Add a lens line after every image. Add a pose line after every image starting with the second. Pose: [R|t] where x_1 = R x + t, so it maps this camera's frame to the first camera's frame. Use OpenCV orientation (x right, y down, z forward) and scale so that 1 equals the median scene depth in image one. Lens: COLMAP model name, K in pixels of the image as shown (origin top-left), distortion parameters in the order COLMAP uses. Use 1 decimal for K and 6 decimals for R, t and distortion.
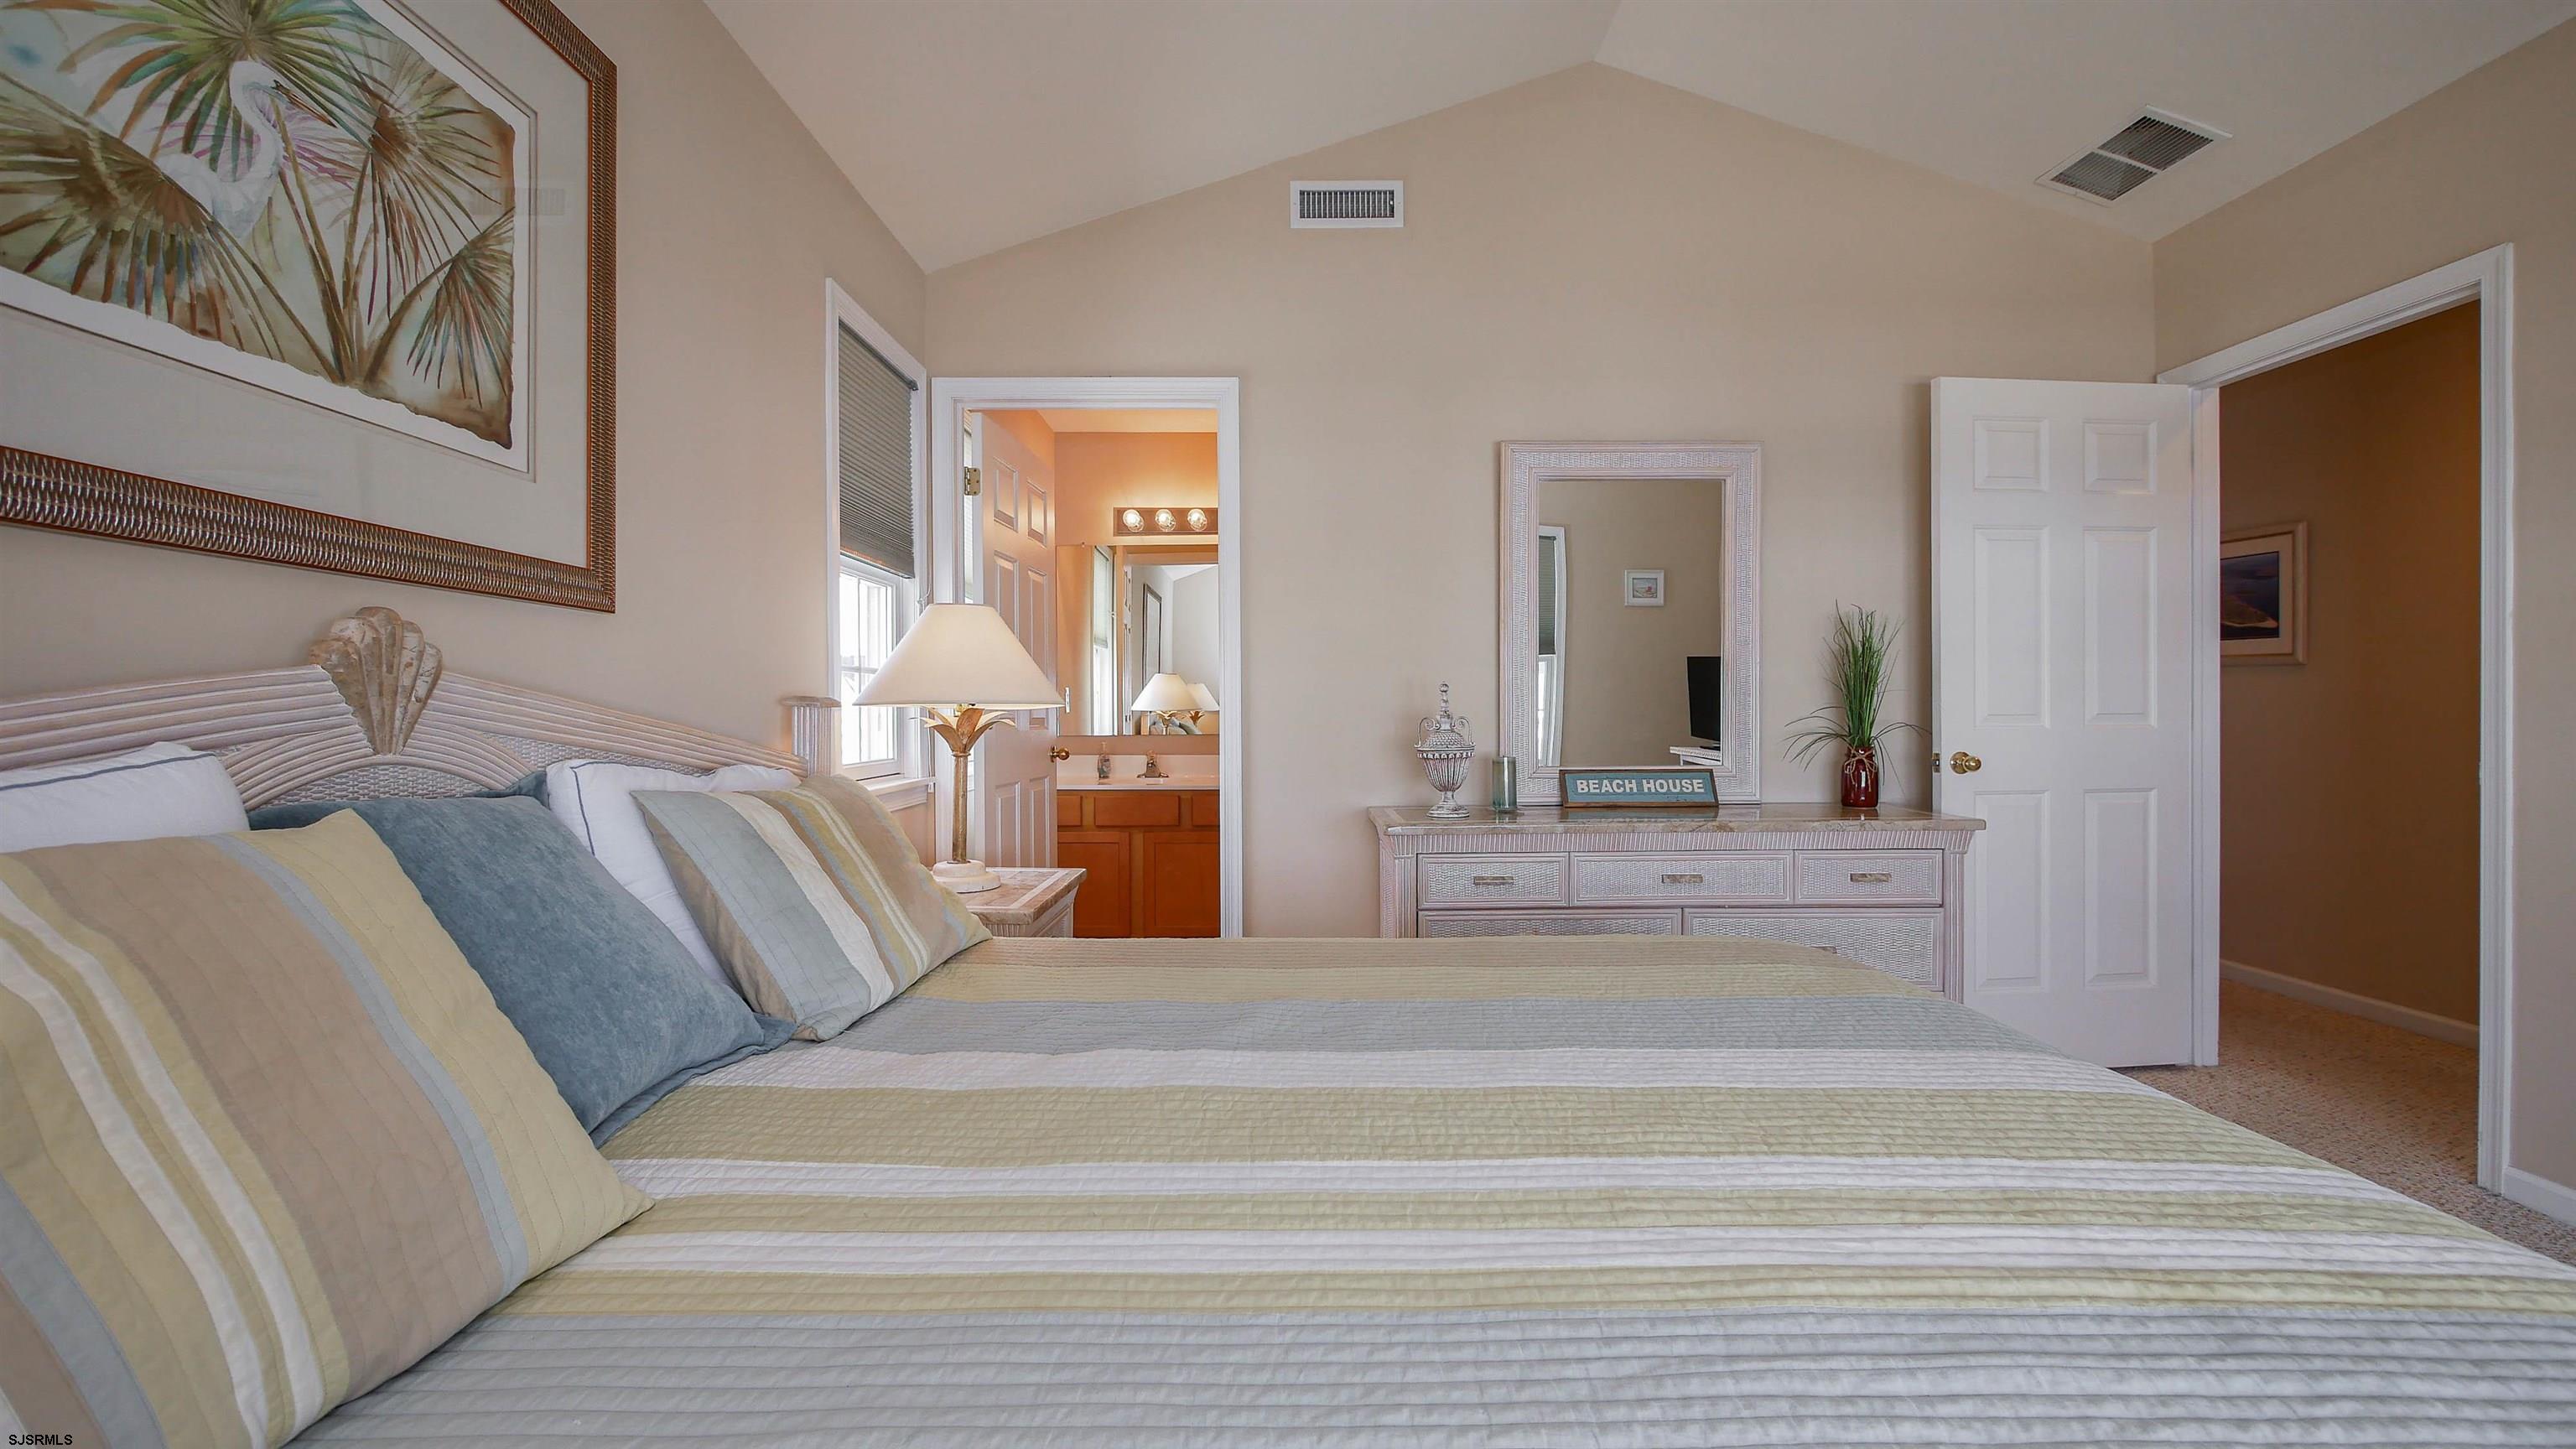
lens RADIAL K [[1067.6, 0, 1293.8], [0, 1067.6, 710.0], [0, 0, 1]] dist [-0.009912, 0.002740]
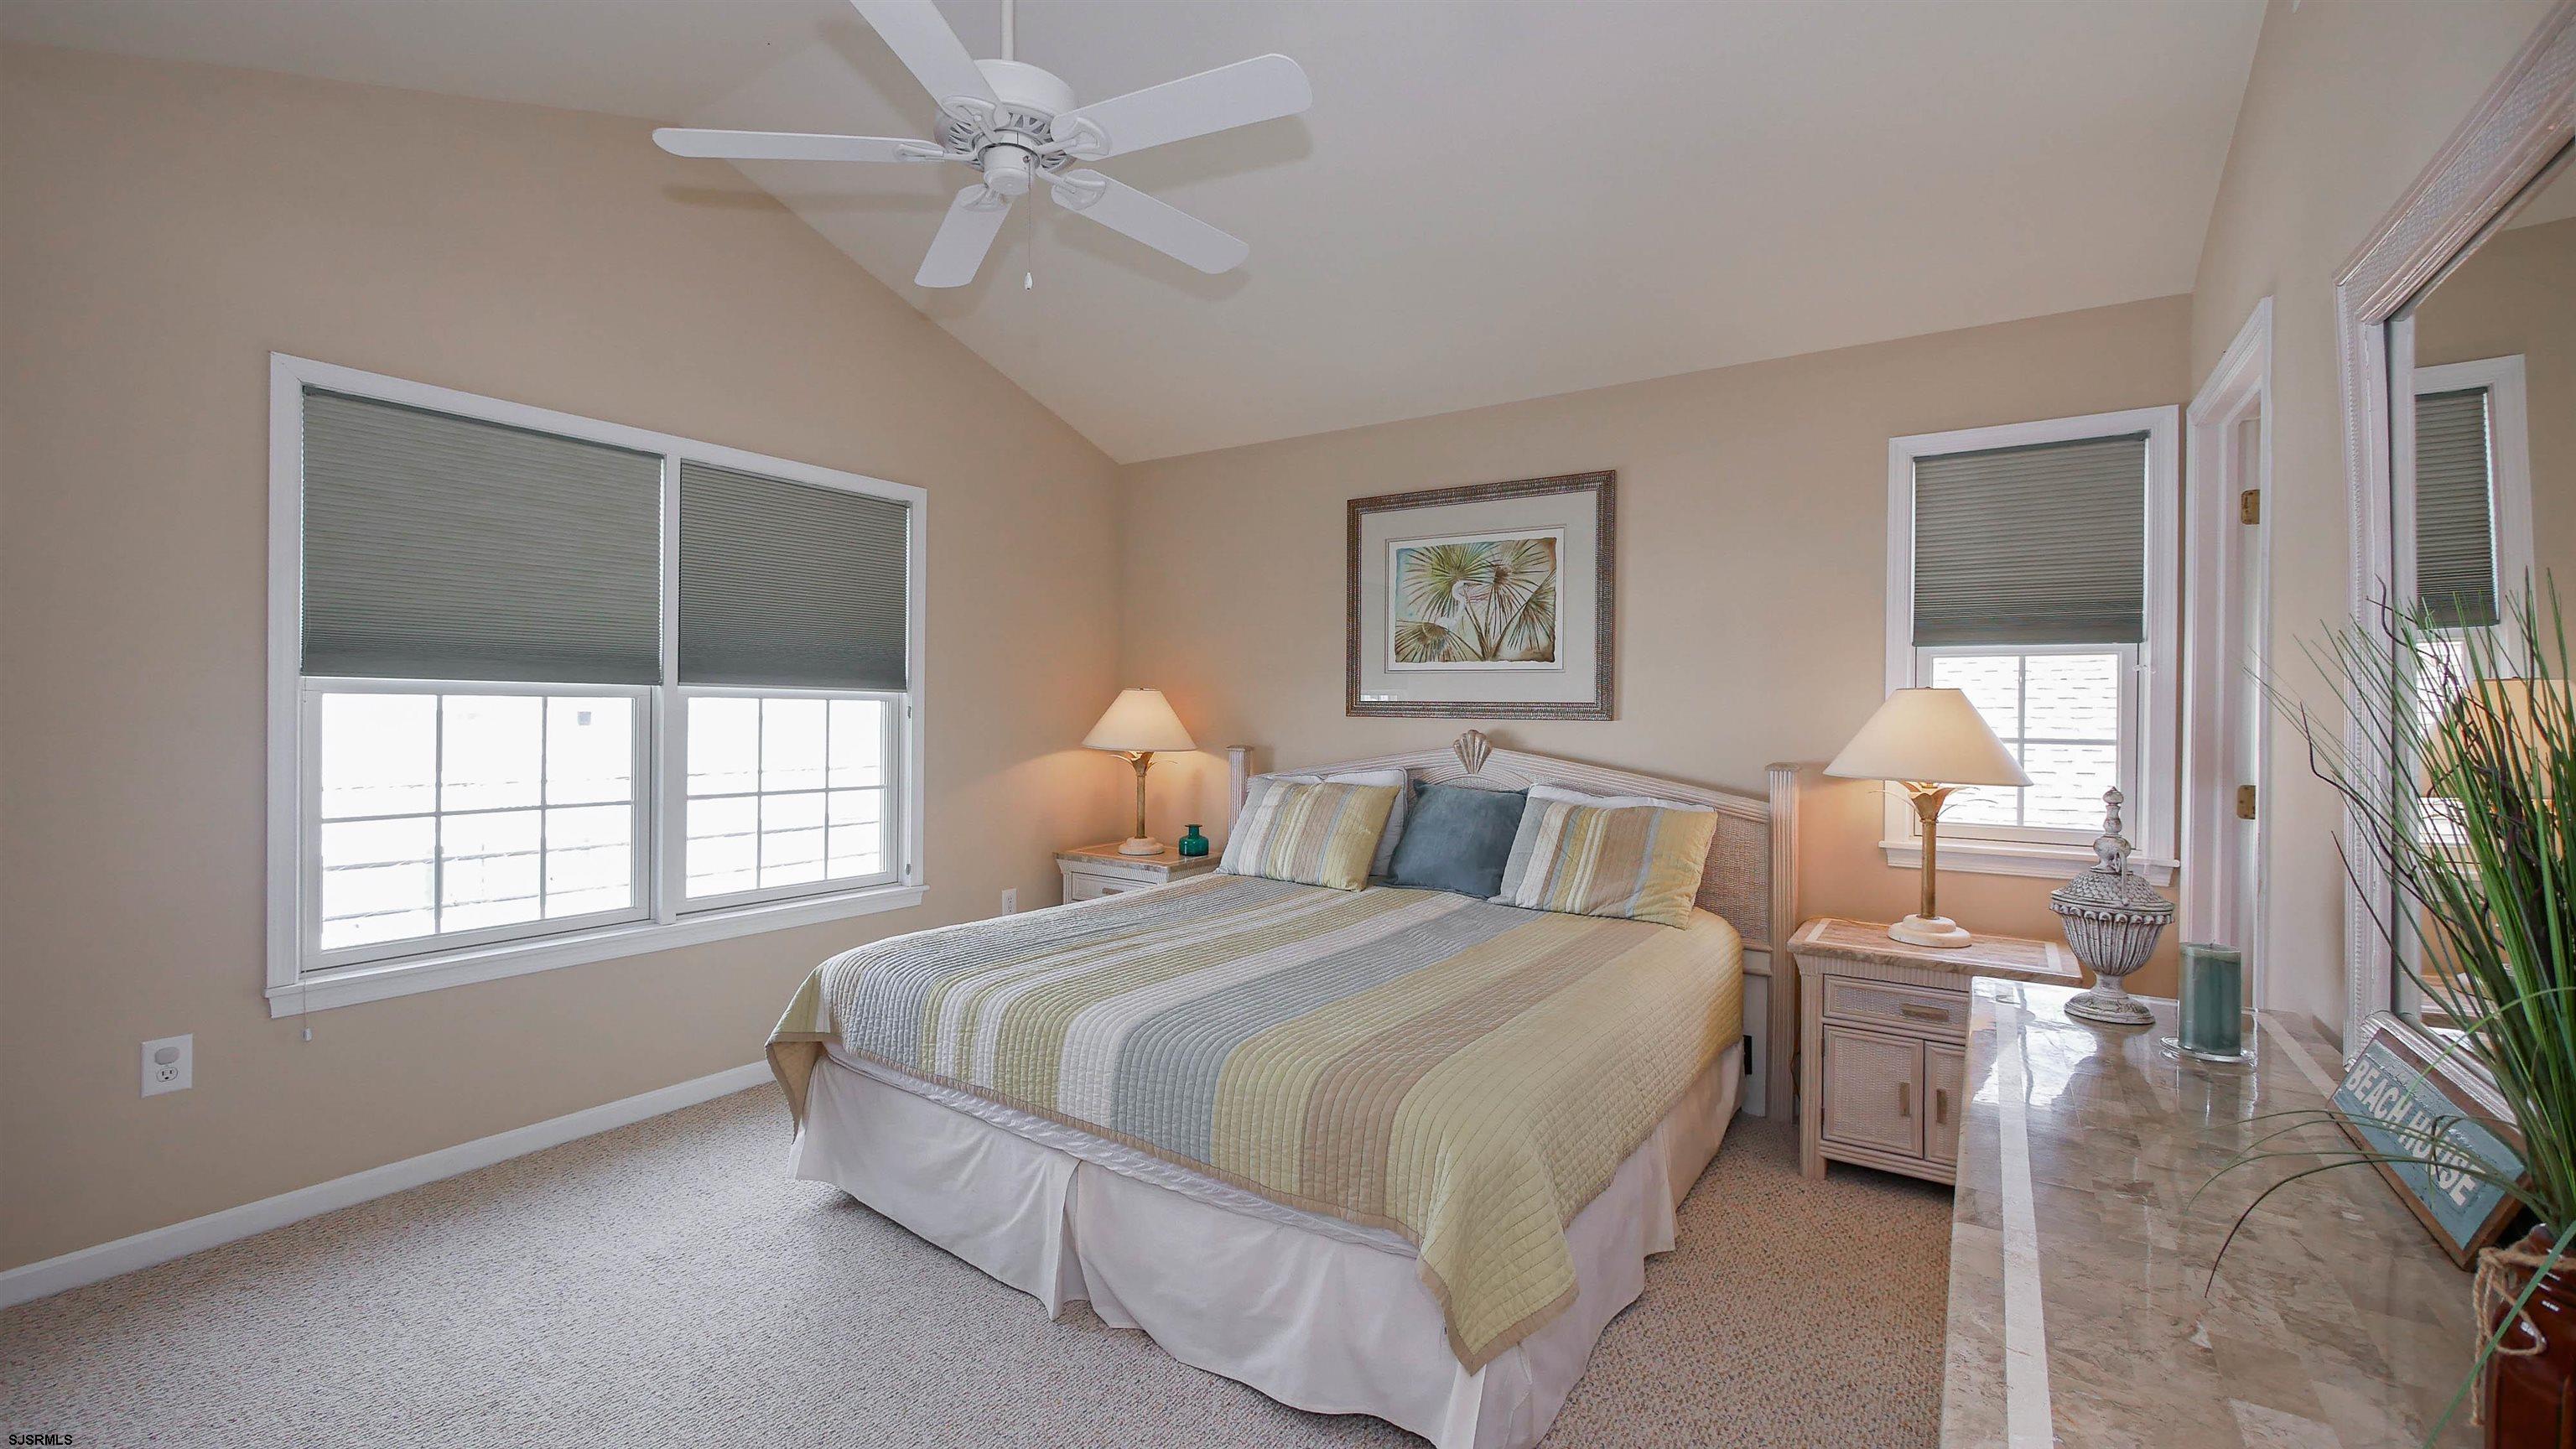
lens RADIAL K [[1067.6, 0, 1272.2], [0, 1067.6, 716.5], [0, 0, 1]] dist [-0.009912, 0.002740]
pose [[-0.577723, -0.019432, -0.816001, 2.051539], [-0.019284, 0.999762, -0.010155, -0.087584], [0.816005, 0.009869, -0.577961, 2.255660]]
